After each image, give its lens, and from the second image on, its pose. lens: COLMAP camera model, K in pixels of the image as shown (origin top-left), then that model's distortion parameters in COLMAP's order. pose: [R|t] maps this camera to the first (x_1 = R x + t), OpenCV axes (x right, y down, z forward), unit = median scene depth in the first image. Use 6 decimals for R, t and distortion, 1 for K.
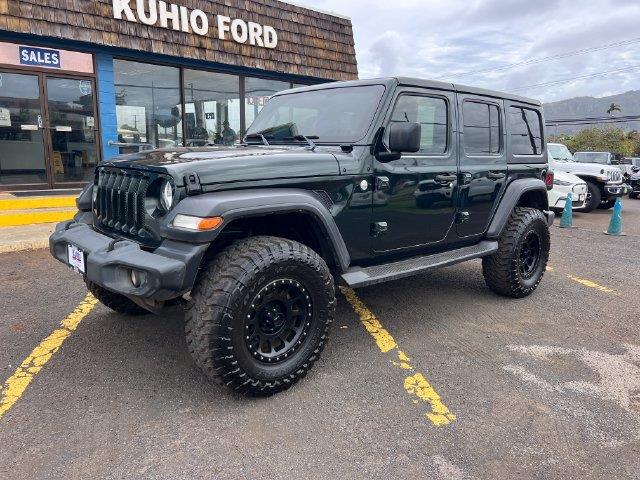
lens RADIAL K [[484.8, 0, 325.2], [0, 484.8, 242.3], [0, 0, 1]] dist [0.043897, -0.045295]
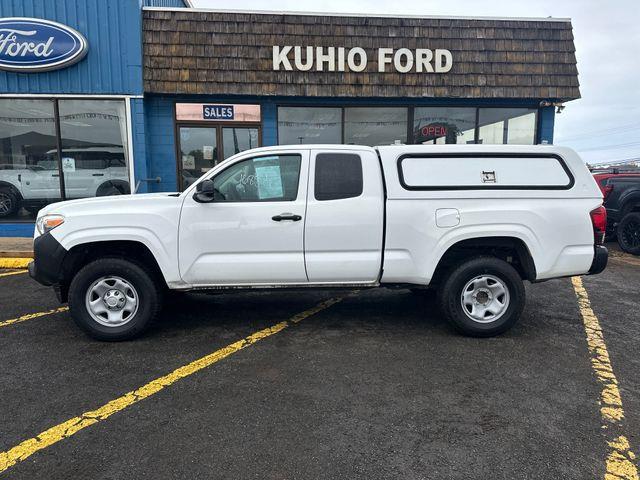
lens RADIAL K [[452.7, 0, 312.1], [0, 452.7, 246.6], [0, 0, 1]] dist [0.035714, -0.041524]
pose [[0.777586, 0.071432, -0.624707, 0.292647], [-0.105238, 0.994297, -0.017299, -0.045407], [0.619908, 0.079195, 0.780668, 0.256955]]
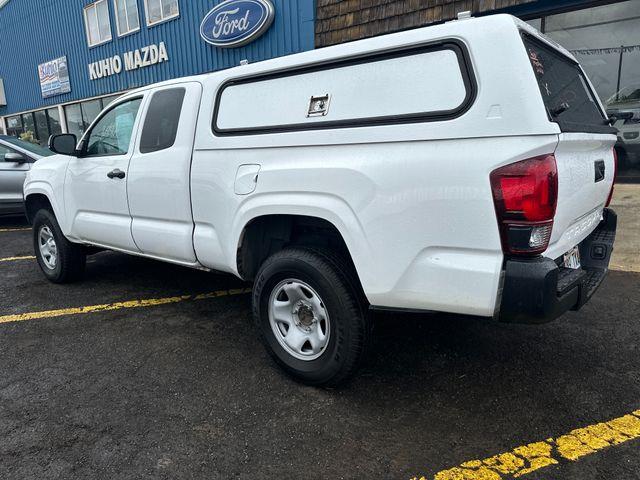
lens RADIAL K [[452.7, 0, 314.0], [0, 452.7, 241.0], [0, 0, 1]] dist [0.035714, -0.041524]
pose [[0.142610, 0.178343, -0.973579, 0.388089], [-0.145818, 0.976685, 0.157553, -0.102247], [0.978979, 0.119497, 0.165290, 0.646665]]
